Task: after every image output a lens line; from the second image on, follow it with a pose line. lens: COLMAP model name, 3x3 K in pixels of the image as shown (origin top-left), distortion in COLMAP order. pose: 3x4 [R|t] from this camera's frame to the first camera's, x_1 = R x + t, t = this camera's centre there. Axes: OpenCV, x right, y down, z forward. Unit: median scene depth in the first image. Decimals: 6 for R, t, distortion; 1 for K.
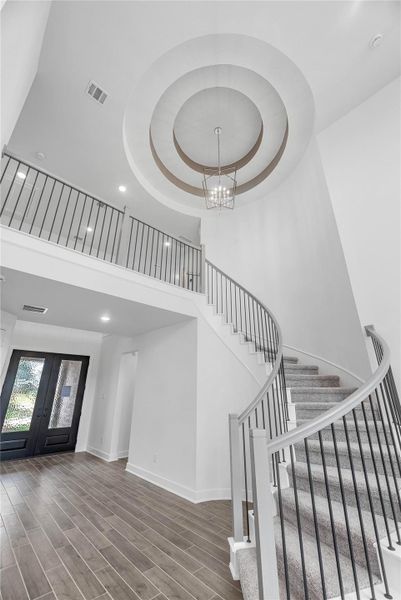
lens RADIAL K [[241.9, 0, 202.0], [0, 241.9, 300.4], [0, 0, 1]] dist [0.000588, 0.000015]
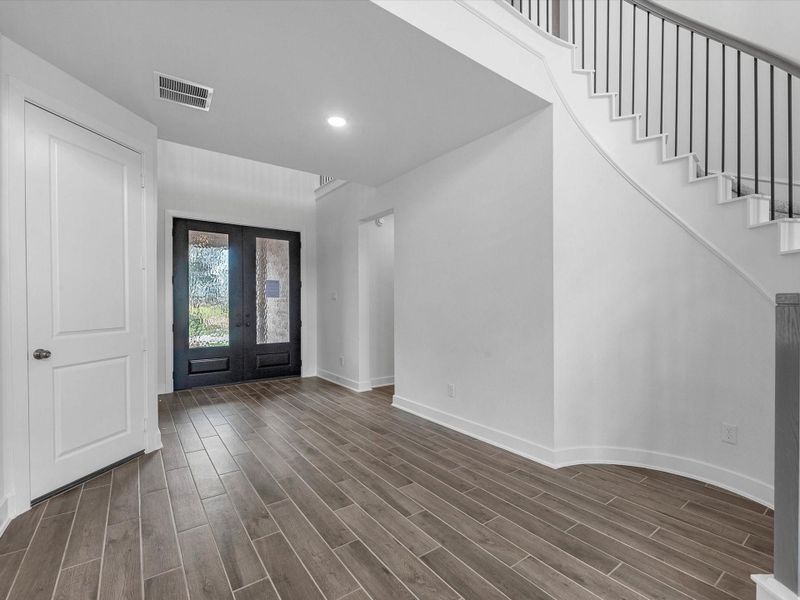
lens RADIAL K [[366.6, 0, 399.4], [0, 366.6, 304.0], [0, 0, 1]] dist [-0.003664, 0.000002]
pose [[0.992107, -0.002940, -0.125357, -0.219686], [0.046859, 0.935988, 0.348899, 0.176040], [0.116307, -0.352020, 0.928738, 0.290254]]
